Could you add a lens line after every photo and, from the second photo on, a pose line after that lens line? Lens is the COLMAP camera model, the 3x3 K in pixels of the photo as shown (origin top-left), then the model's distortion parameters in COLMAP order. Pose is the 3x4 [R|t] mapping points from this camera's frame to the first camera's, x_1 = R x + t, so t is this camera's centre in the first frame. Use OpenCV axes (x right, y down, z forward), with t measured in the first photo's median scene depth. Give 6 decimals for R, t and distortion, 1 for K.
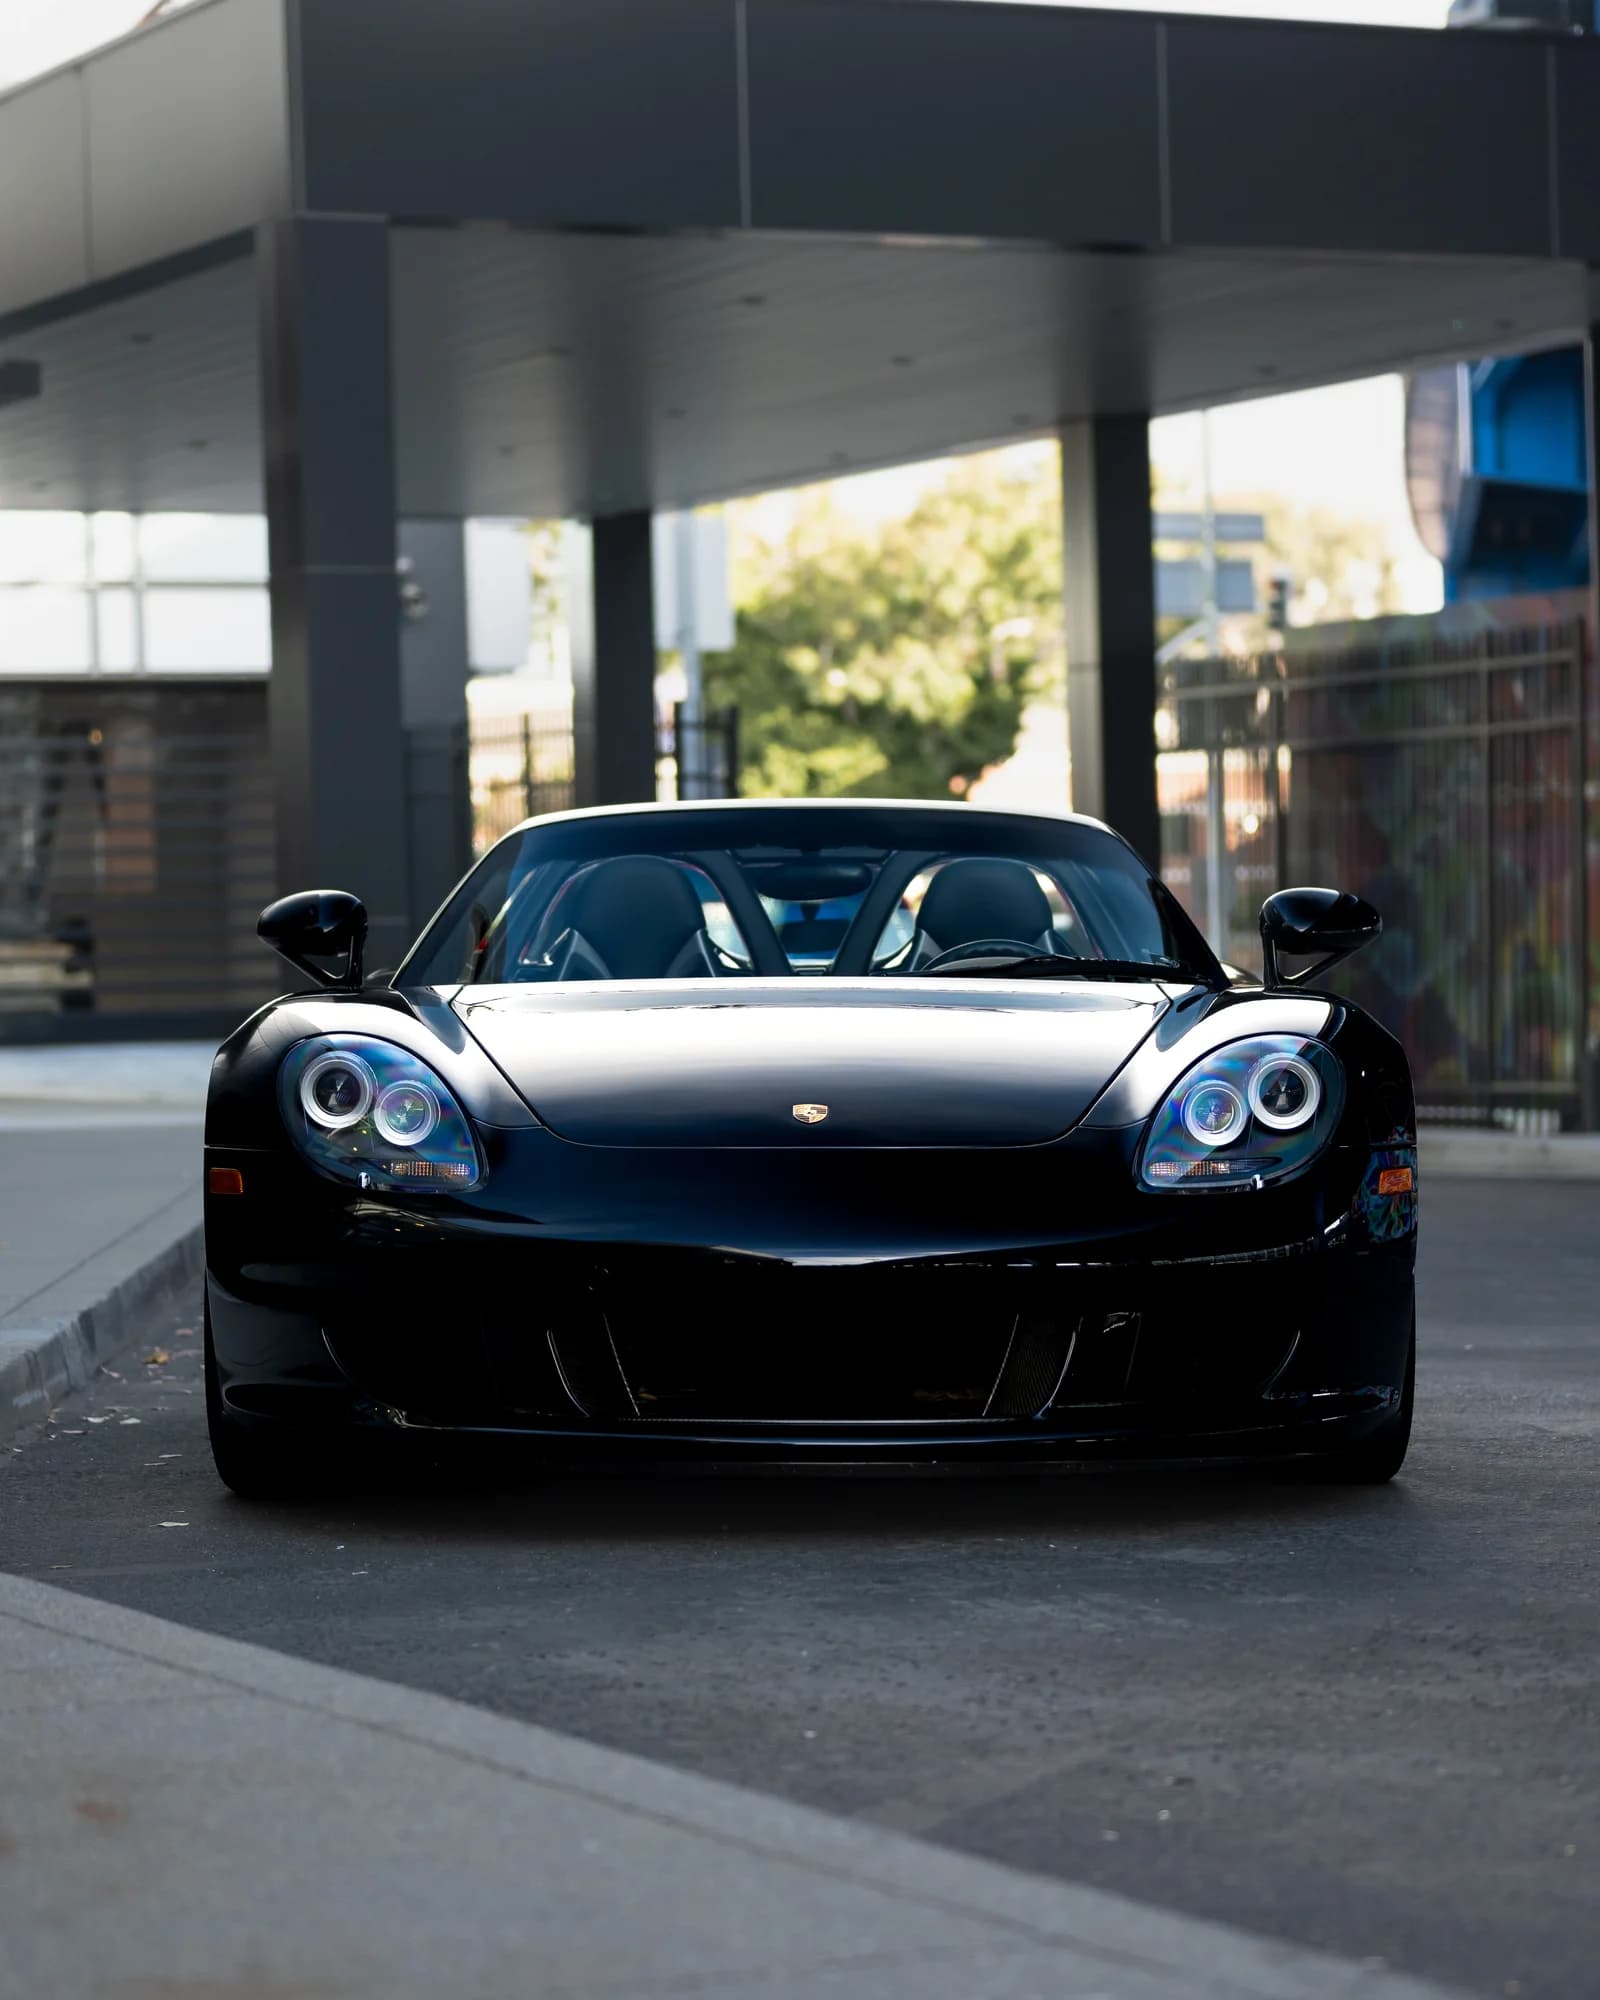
lens RADIAL K [[5836.0, 0, 800.0], [0, 5836.0, 1000.0], [0, 0, 1]] dist [-0.031007, -0.372550]
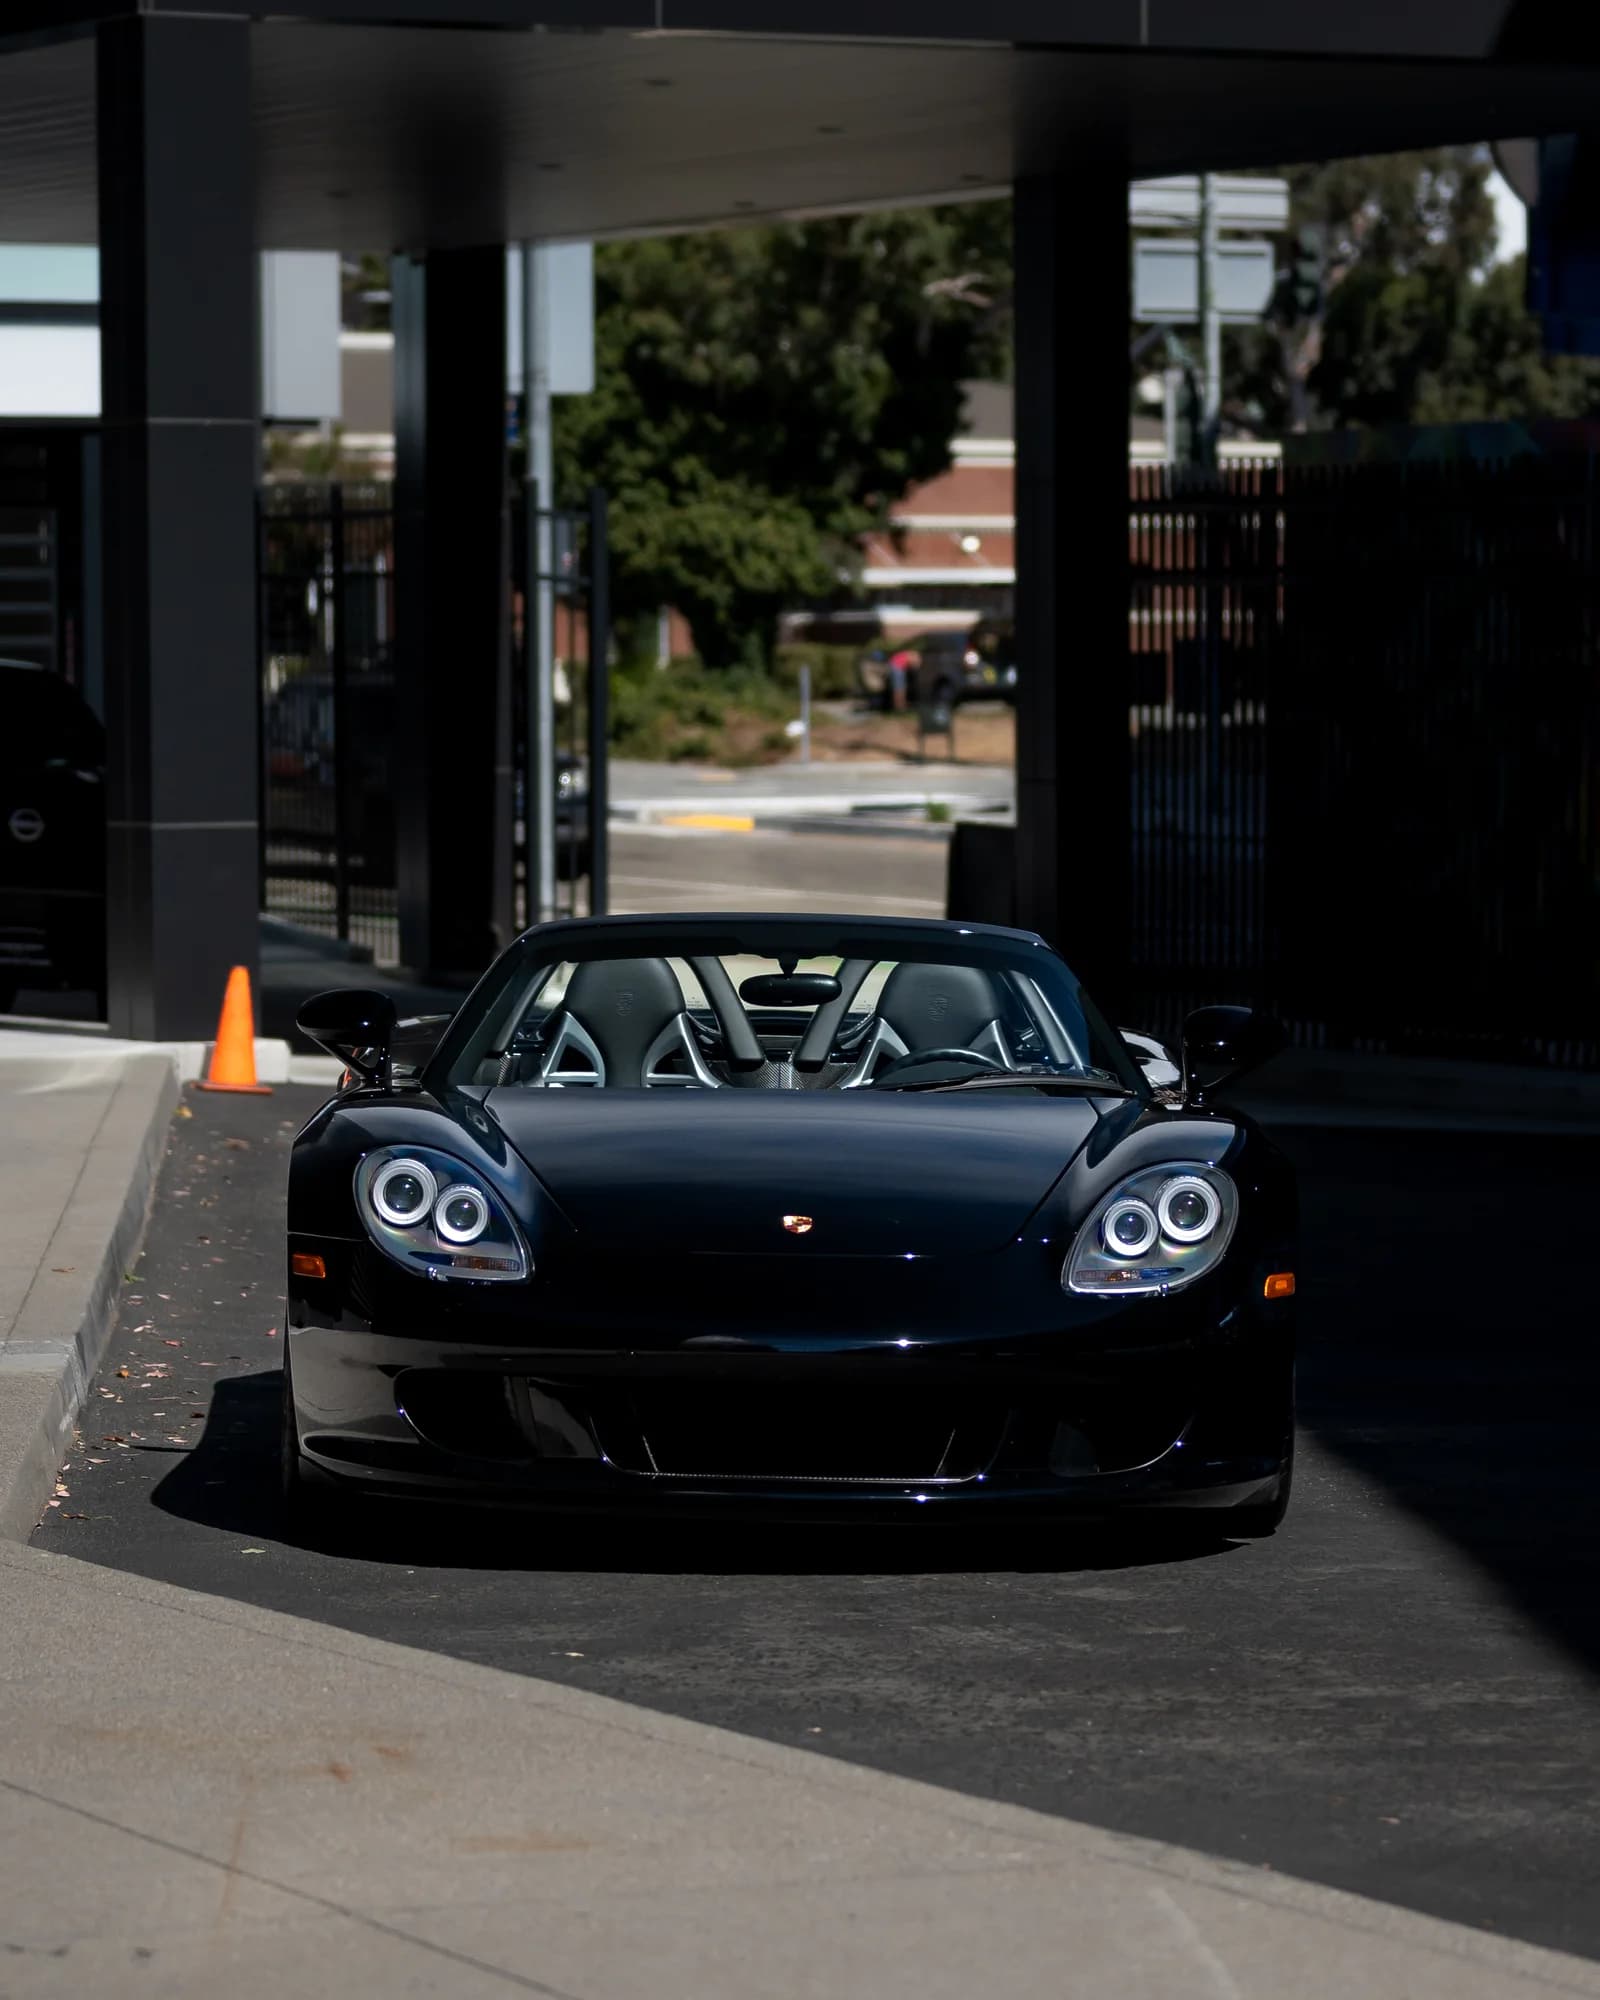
lens RADIAL K [[7955.3, 0, 800.0], [0, 7955.3, 1000.0], [0, 0, 1]] dist [-0.192548, -0.849700]
pose [[0.999587, 0.020853, 0.019769, -0.033444], [-0.021371, 0.999424, 0.026372, -0.075203], [-0.019207, -0.026783, 0.999457, -0.695637]]
